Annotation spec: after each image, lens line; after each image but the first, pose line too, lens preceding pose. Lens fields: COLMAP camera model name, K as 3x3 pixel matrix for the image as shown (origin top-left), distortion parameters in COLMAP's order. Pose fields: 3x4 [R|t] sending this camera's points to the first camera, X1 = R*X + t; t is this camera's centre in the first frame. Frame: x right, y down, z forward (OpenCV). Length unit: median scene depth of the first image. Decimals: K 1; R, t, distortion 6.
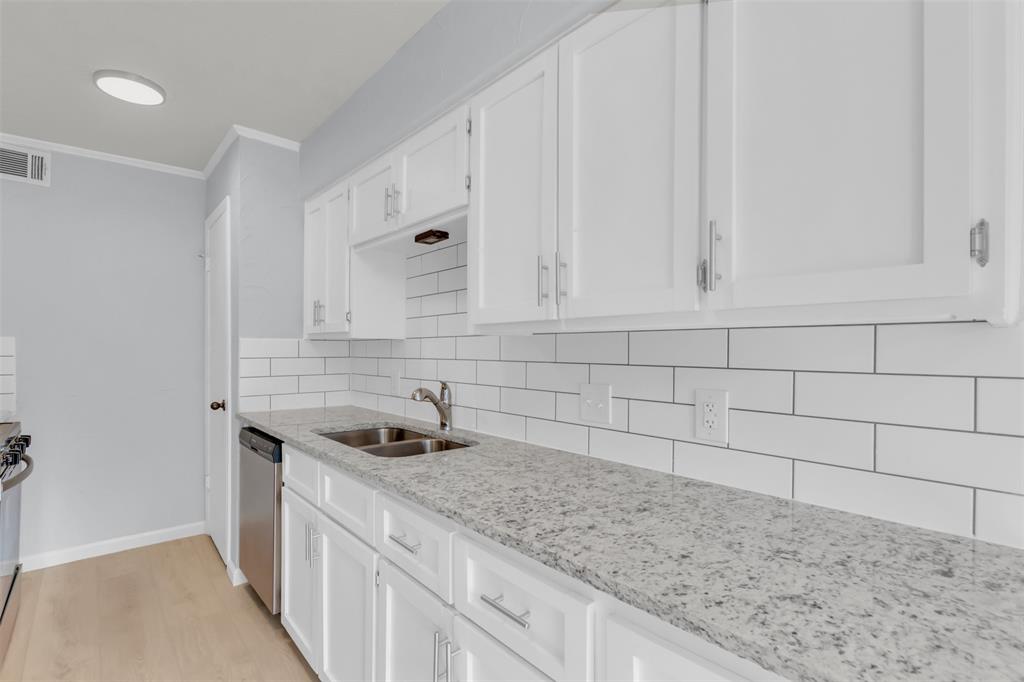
lens RADIAL K [[474.5, 0, 510.4], [0, 474.5, 347.8], [0, 0, 1]] dist [0.002502, -0.000351]
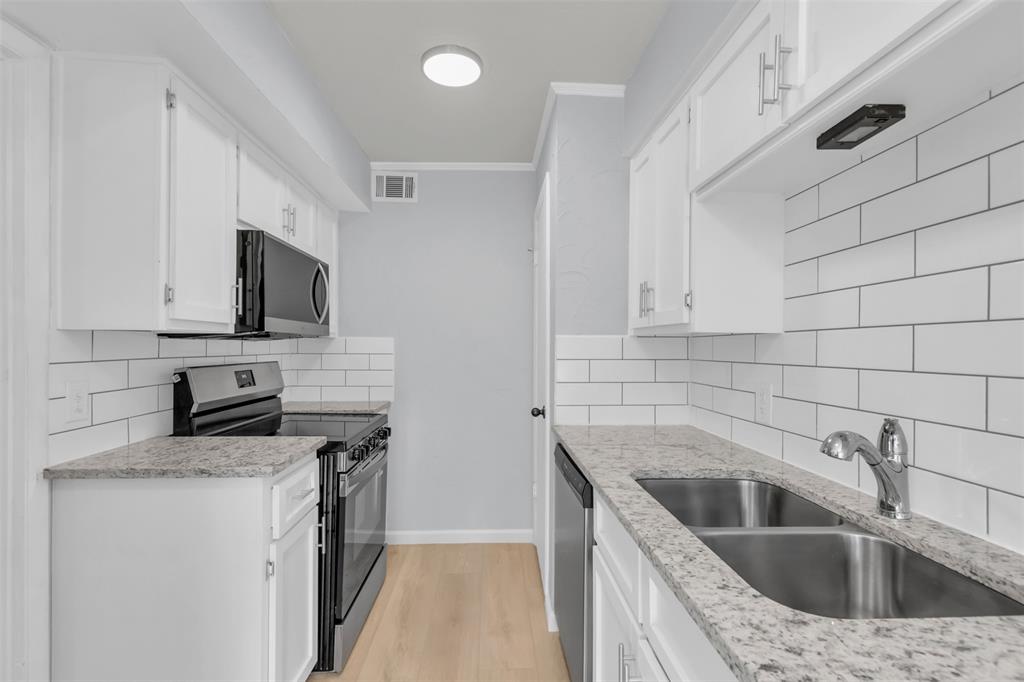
lens RADIAL K [[474.5, 0, 510.4], [0, 474.5, 347.8], [0, 0, 1]] dist [0.002502, -0.000351]
pose [[0.779773, 0.002504, -0.626058, -0.127005], [0.000397, 0.999990, 0.004495, -0.002350], [0.626063, -0.003754, 0.779764, 0.346765]]
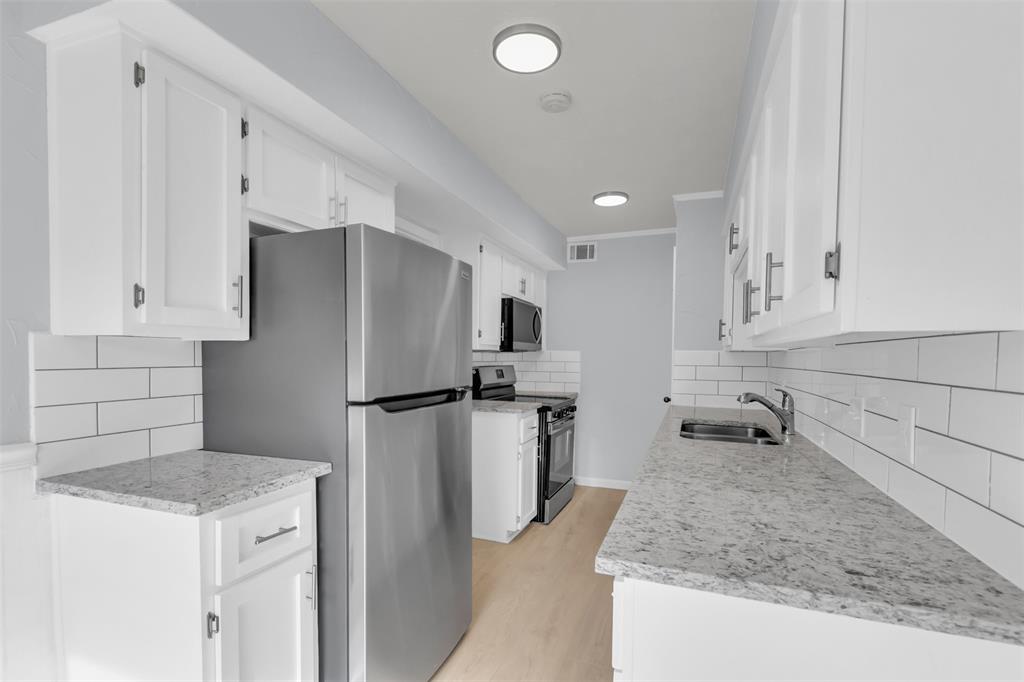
lens RADIAL K [[471.4, 0, 511.4], [0, 471.4, 357.6], [0, 0, 1]] dist [0.000386, -0.000281]
pose [[0.465709, 0.004572, -0.884926, 0.481286], [-0.006415, 0.999978, 0.001791, 0.000094], [0.884915, 0.004842, 0.465728, -0.053154]]
